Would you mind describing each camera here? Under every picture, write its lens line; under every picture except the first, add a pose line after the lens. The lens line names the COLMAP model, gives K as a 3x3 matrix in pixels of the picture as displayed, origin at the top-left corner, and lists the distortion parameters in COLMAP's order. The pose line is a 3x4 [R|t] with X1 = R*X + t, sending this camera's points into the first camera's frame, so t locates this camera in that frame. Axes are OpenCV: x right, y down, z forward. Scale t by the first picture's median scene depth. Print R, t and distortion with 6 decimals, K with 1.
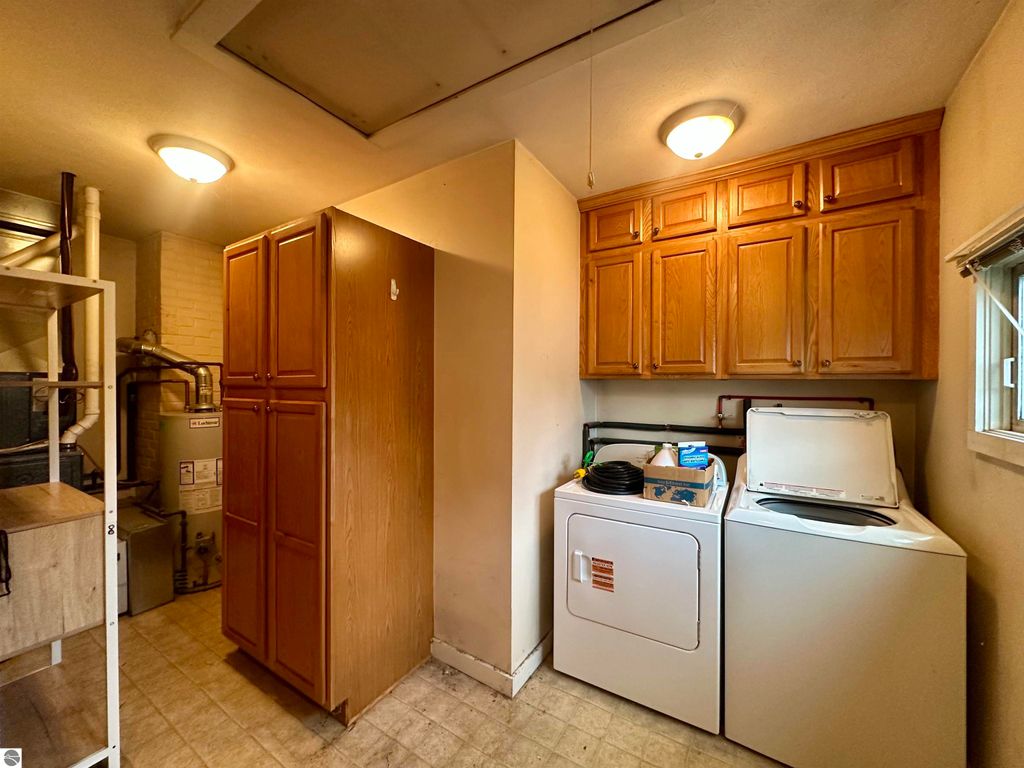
lens RADIAL K [[406.4, 0, 512.0], [0, 406.4, 382.5], [0, 0, 1]] dist [-0.003003, -0.000174]
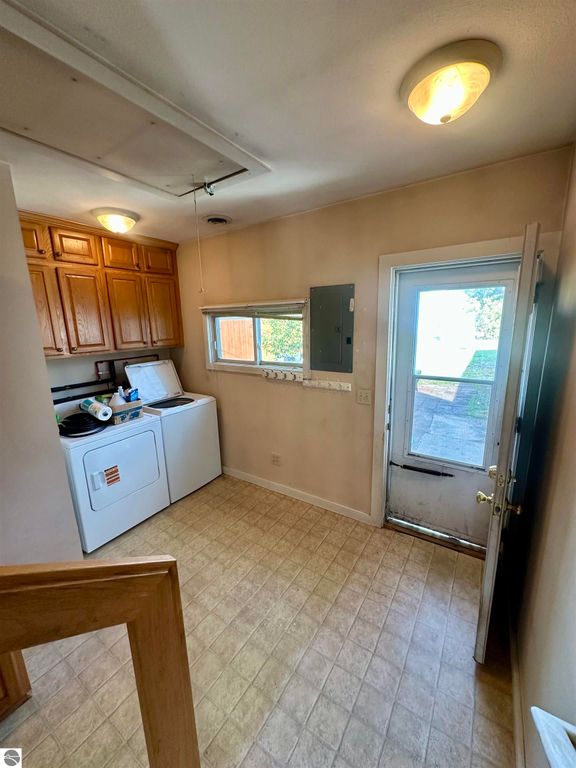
lens RADIAL K [[304.8, 0, 291.1], [0, 304.8, 381.5], [0, 0, 1]] dist [-0.003003, -0.000174]
pose [[0.017190, -0.201564, 0.979324, -0.477252], [0.023510, 0.979280, 0.201142, -0.080280], [-0.999576, 0.019566, 0.021572, 0.104365]]
